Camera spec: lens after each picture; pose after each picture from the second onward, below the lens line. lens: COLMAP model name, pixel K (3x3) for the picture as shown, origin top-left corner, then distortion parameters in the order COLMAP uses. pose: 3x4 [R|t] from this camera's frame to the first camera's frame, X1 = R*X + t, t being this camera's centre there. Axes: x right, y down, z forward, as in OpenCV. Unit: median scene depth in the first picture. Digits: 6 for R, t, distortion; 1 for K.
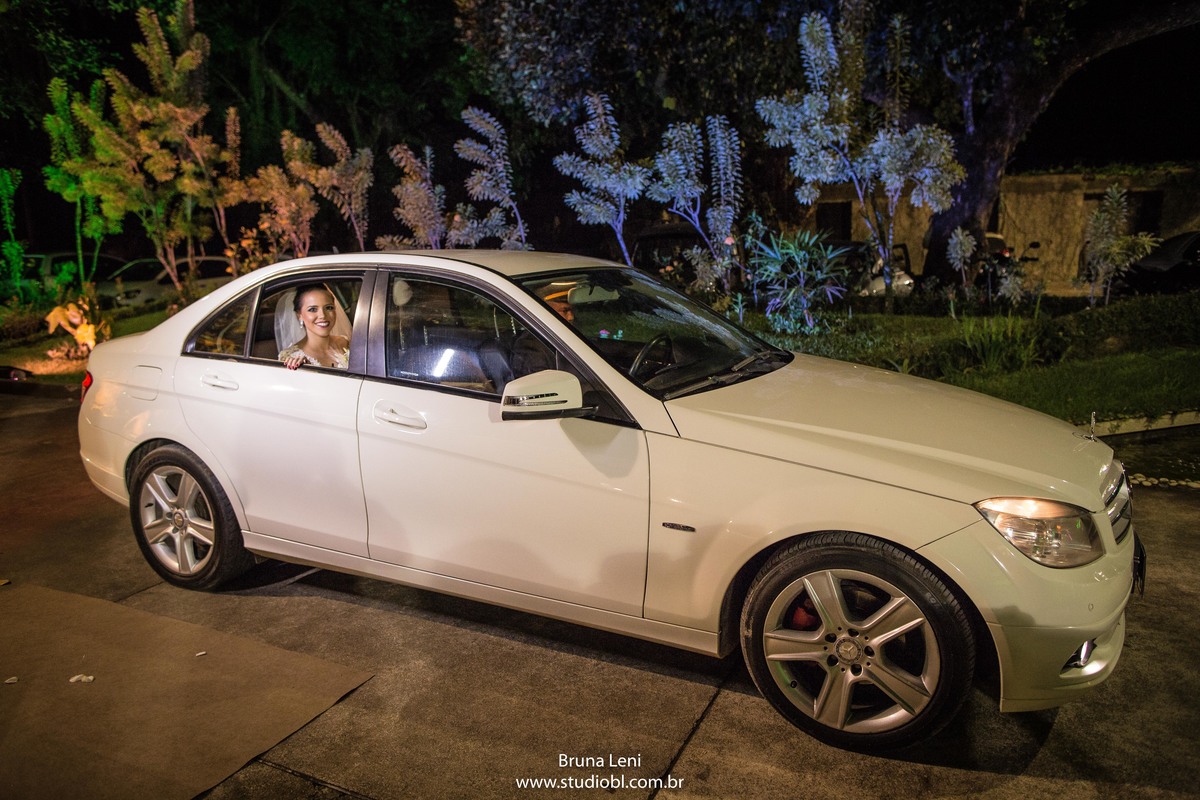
lens RADIAL K [[827.0, 0, 582.7], [0, 827.0, 399.4], [0, 0, 1]] dist [-0.005827, 0.007694]
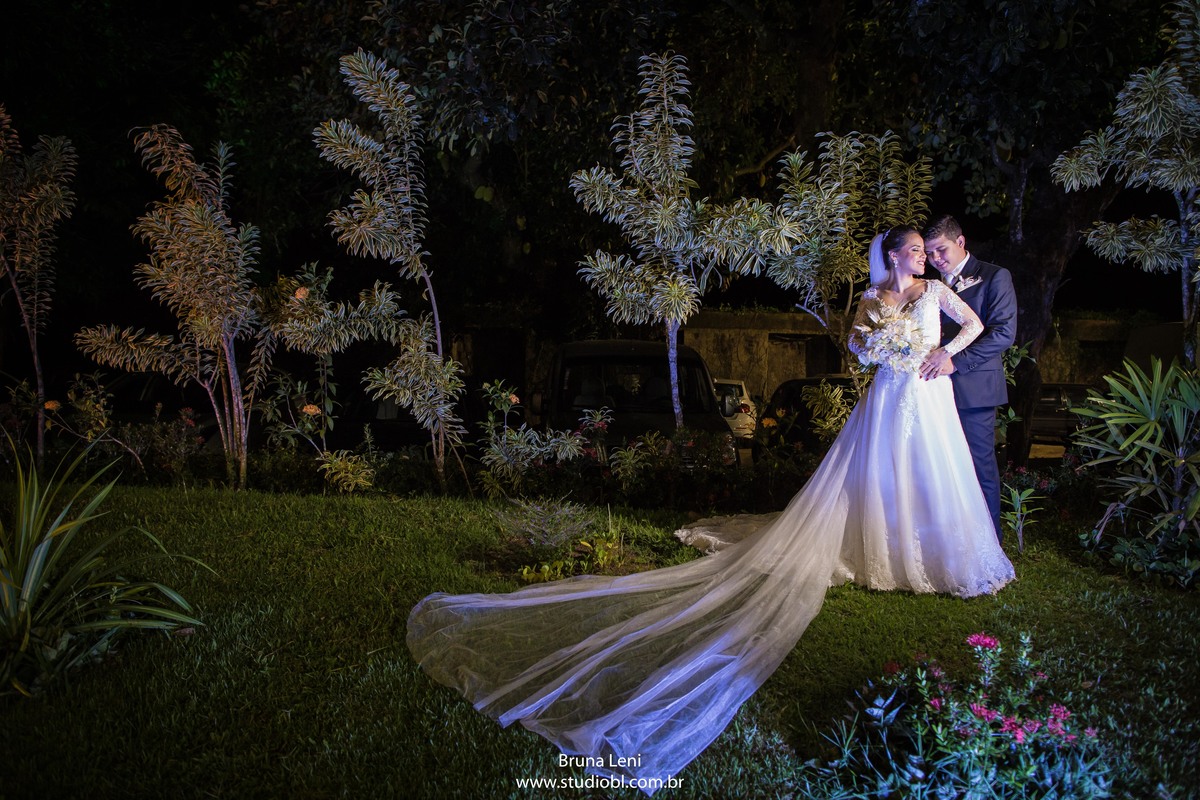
lens RADIAL K [[827.0, 0, 582.7], [0, 827.0, 399.4], [0, 0, 1]] dist [-0.005827, 0.007694]
pose [[0.932669, 0.032725, 0.359246, -0.165118], [0.022107, 0.988819, -0.147470, -0.093220], [-0.360055, 0.145483, 0.921518, 0.535466]]
